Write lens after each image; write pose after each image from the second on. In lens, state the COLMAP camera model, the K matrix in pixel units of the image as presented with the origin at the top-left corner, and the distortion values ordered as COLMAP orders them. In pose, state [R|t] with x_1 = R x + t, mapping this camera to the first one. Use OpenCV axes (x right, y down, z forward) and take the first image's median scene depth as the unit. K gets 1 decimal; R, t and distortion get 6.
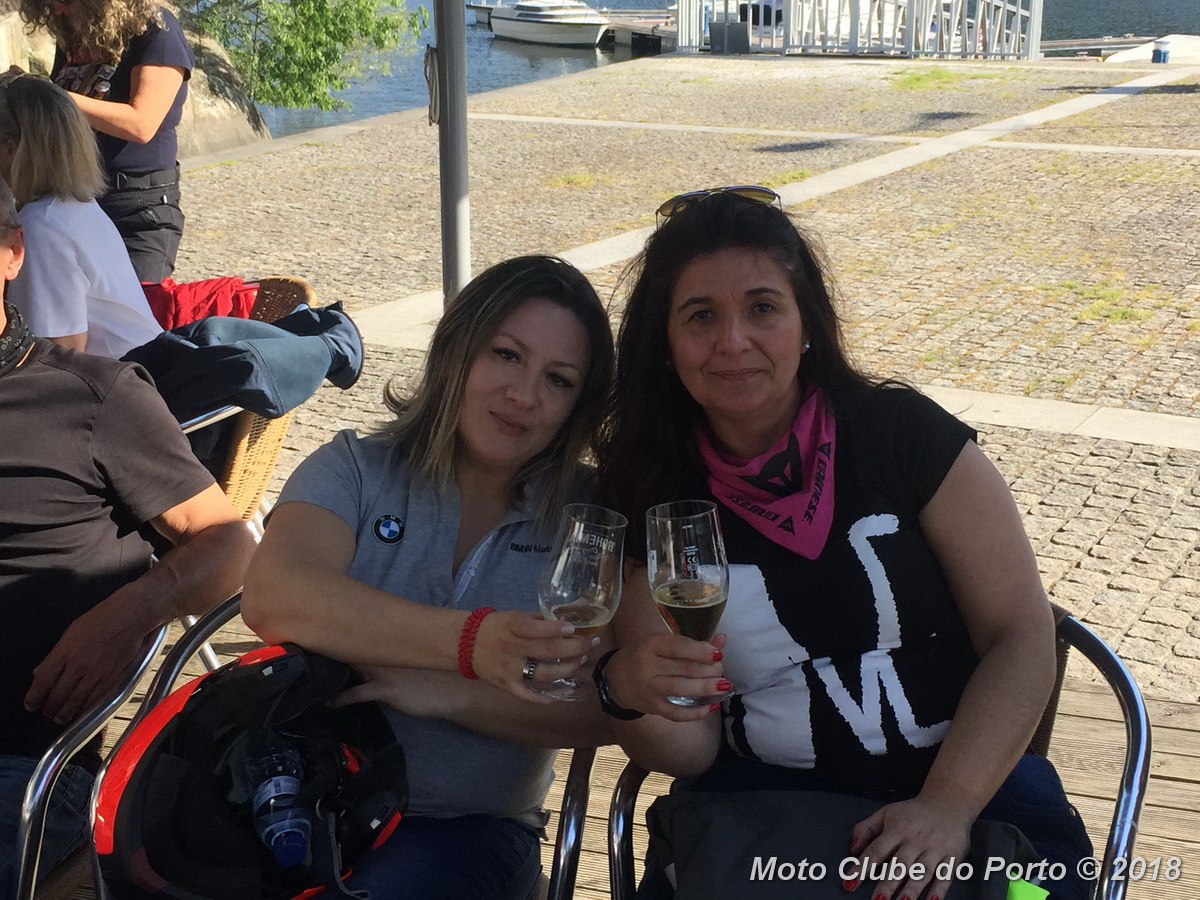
lens RADIAL K [[1761.0, 0, 600.7], [0, 1761.0, 461.7], [0, 0, 1]] dist [0.027285, 0.000000]
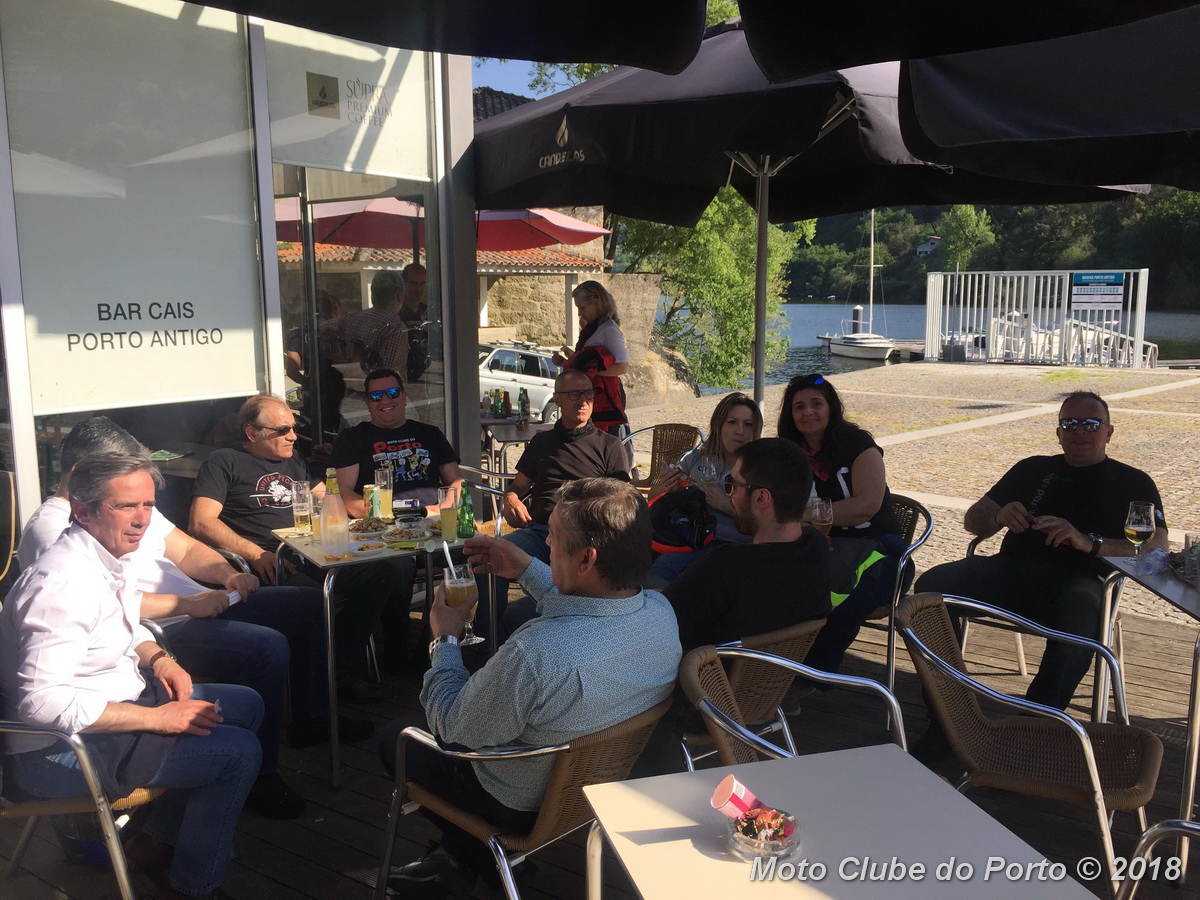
lens RADIAL K [[1022.6, 0, 610.8], [0, 1022.6, 448.0], [0, 0, 1]] dist [0.047471, -0.084073]
pose [[0.961236, 0.037668, -0.273140, 0.037722], [-0.077161, 0.987793, -0.135322, 0.044913], [0.264709, 0.151152, 0.952409, -0.150890]]
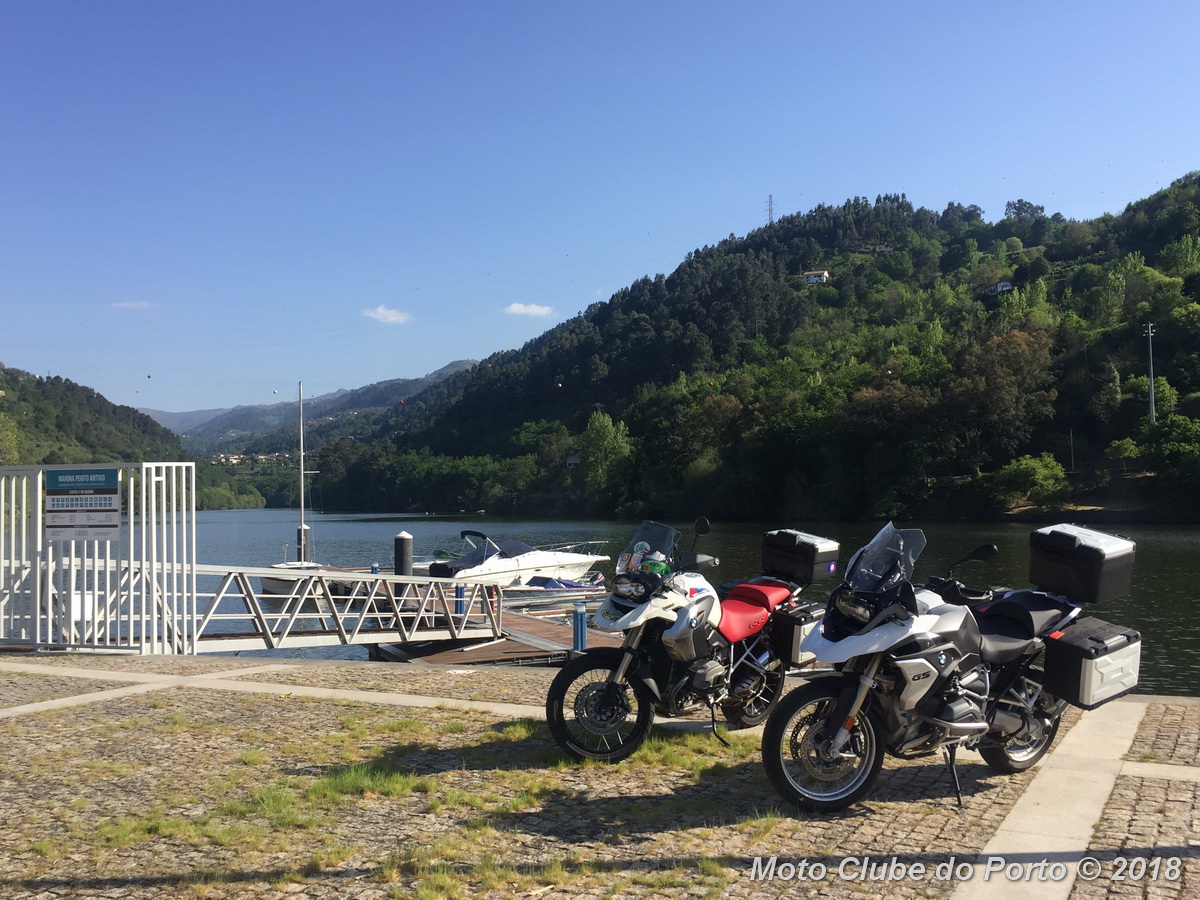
lens RADIAL K [[1122.8, 0, 604.2], [0, 1122.8, 447.8], [0, 0, 1]] dist [0.050403, 0.000000]
pose [[0.999699, -0.008788, 0.022911, 0.718646], [0.016078, 0.939924, -0.341004, -0.198230], [-0.018538, 0.341270, 0.939783, 0.663460]]
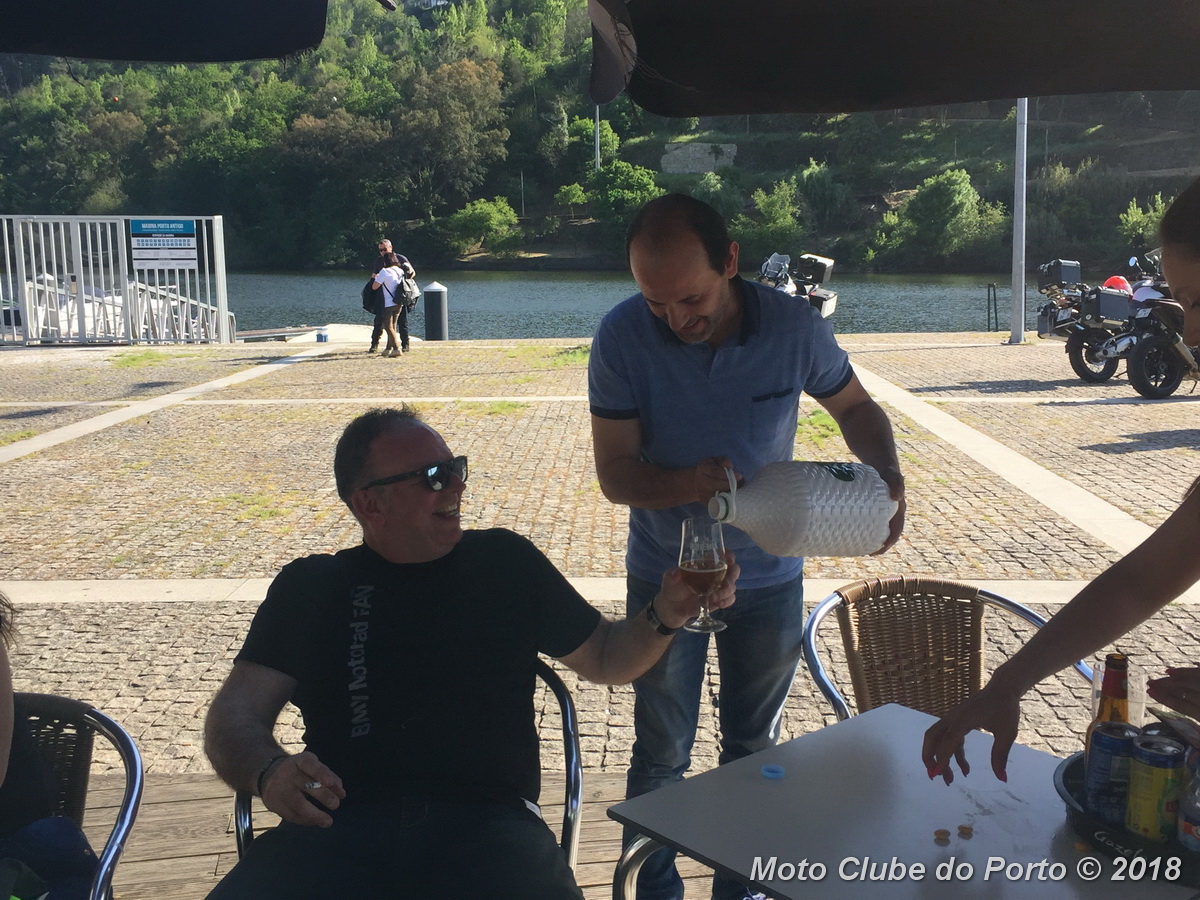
lens RADIAL K [[1315.2, 0, 606.3], [0, 1315.2, 457.1], [0, 0, 1]] dist [0.029624, 0.000000]
pose [[0.878639, -0.079473, 0.470827, 0.025360], [0.144537, 0.984058, -0.103626, 0.010243], [-0.455085, 0.159102, 0.876119, -0.016368]]
